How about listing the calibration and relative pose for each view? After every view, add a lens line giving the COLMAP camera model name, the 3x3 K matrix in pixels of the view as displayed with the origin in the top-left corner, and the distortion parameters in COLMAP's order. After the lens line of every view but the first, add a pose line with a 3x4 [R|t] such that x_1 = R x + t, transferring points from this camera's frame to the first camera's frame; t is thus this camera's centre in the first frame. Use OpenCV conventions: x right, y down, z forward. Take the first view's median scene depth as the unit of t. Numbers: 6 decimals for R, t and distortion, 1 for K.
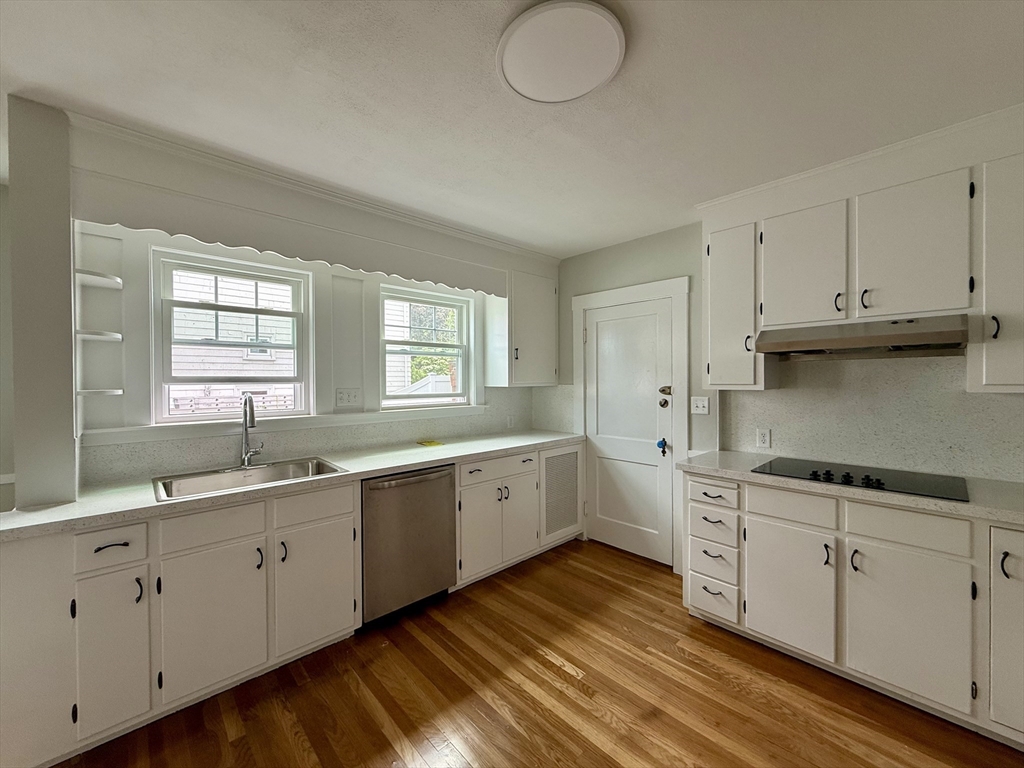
lens RADIAL K [[406.9, 0, 508.4], [0, 406.9, 383.9], [0, 0, 1]] dist [0.000850, -0.000094]
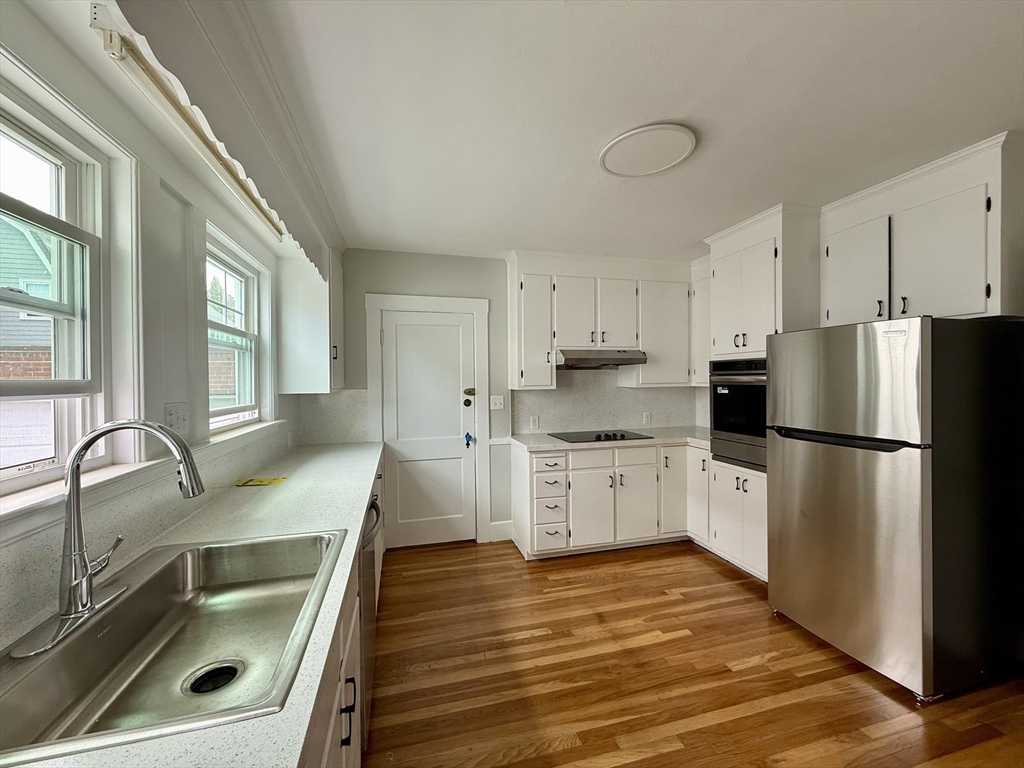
lens RADIAL K [[406.9, 0, 509.2], [0, 406.9, 383.2], [0, 0, 1]] dist [0.000850, -0.000094]
pose [[0.472962, -0.007943, 0.881047, -0.806684], [0.016967, 0.999856, -0.000094, -0.009310], [-0.880920, 0.014994, 0.473028, 0.460915]]
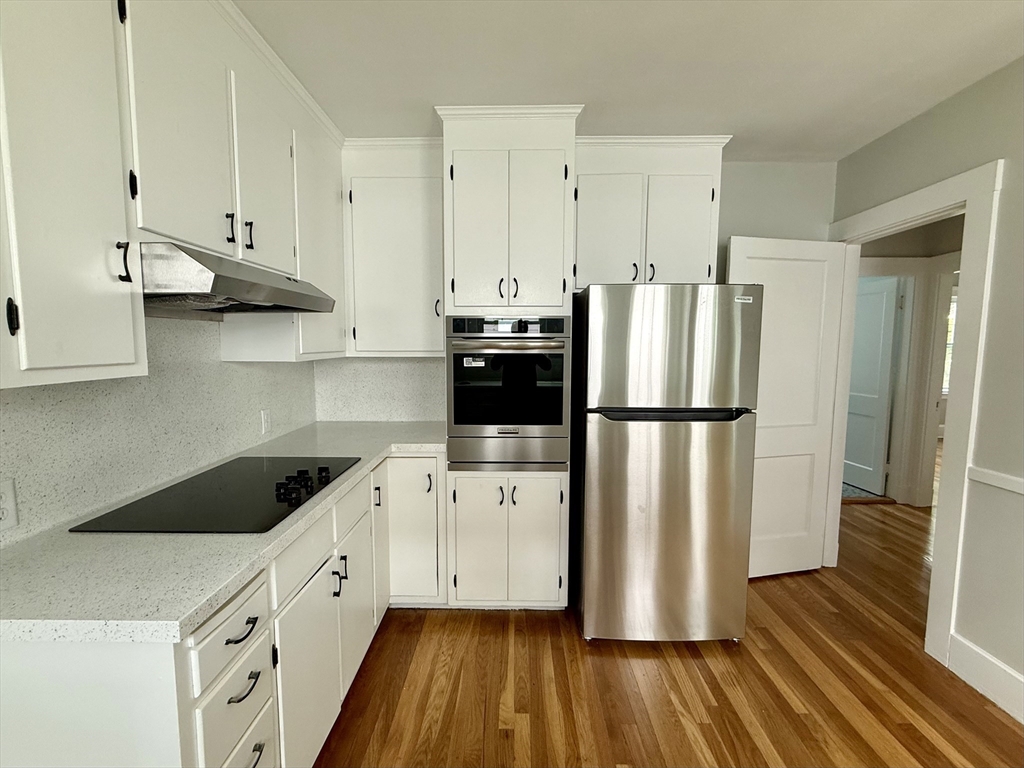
lens RADIAL K [[446.0, 0, 509.1], [0, 446.0, 382.9], [0, 0, 1]] dist [0.000120, 0.000058]
pose [[-0.721071, -0.057423, 0.690477, 0.002854], [0.009624, 0.995633, 0.092853, -0.018507], [-0.692794, 0.073599, -0.717370, 1.121228]]
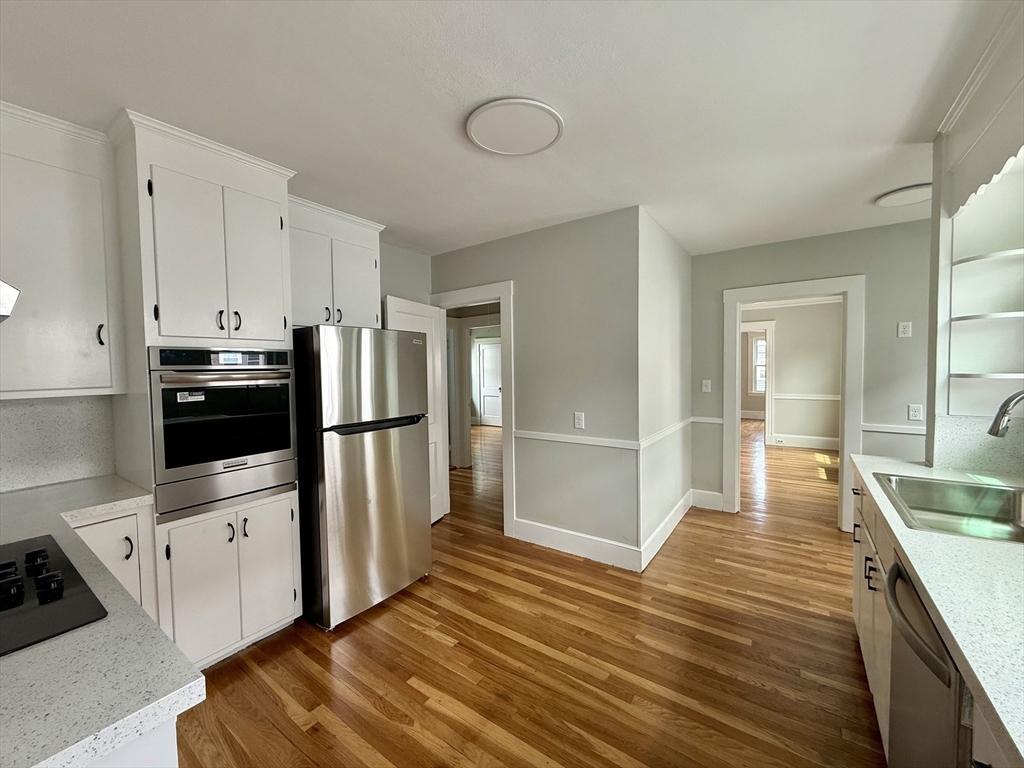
lens RADIAL K [[406.9, 0, 508.4], [0, 406.9, 382.8], [0, 0, 1]] dist [0.000850, -0.000094]
pose [[-0.980038, 0.029344, -0.196635, 0.262597], [0.020017, 0.998586, 0.049257, -0.029796], [0.197802, 0.044338, -0.979239, 1.403729]]
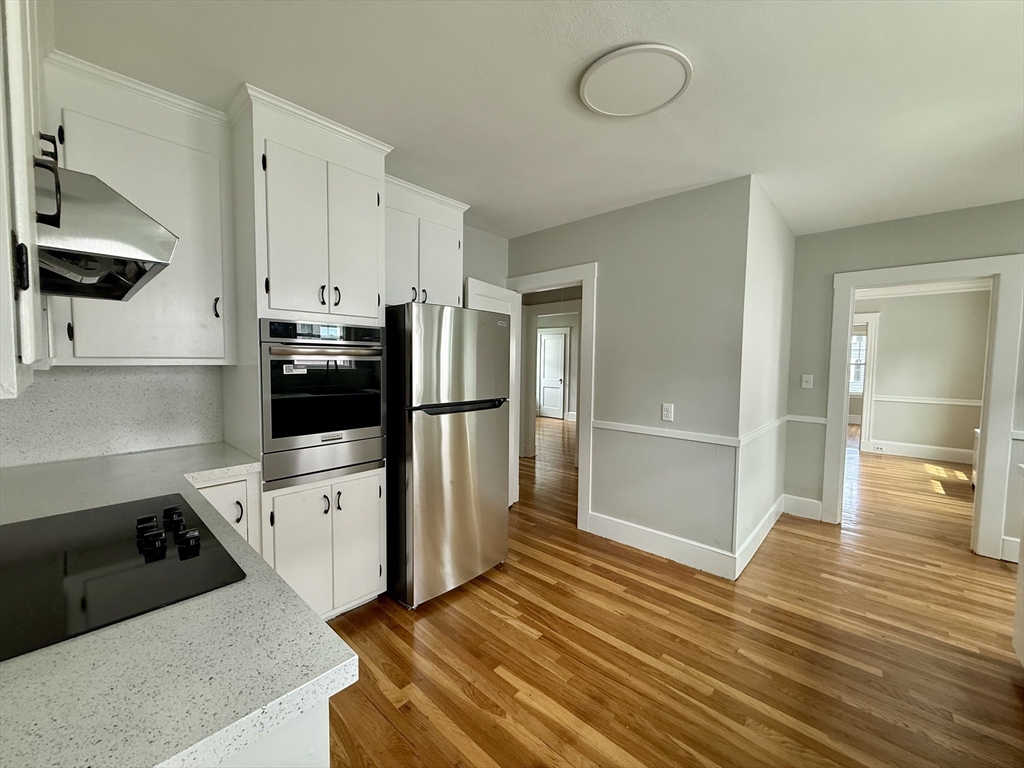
lens RADIAL K [[406.9, 0, 508.5], [0, 406.9, 382.7], [0, 0, 1]] dist [0.000850, -0.000094]
pose [[-0.997412, -0.000789, -0.071893, 0.351346], [-0.005537, 0.997813, 0.065865, -0.004460], [0.071684, 0.066093, -0.995235, 1.341137]]
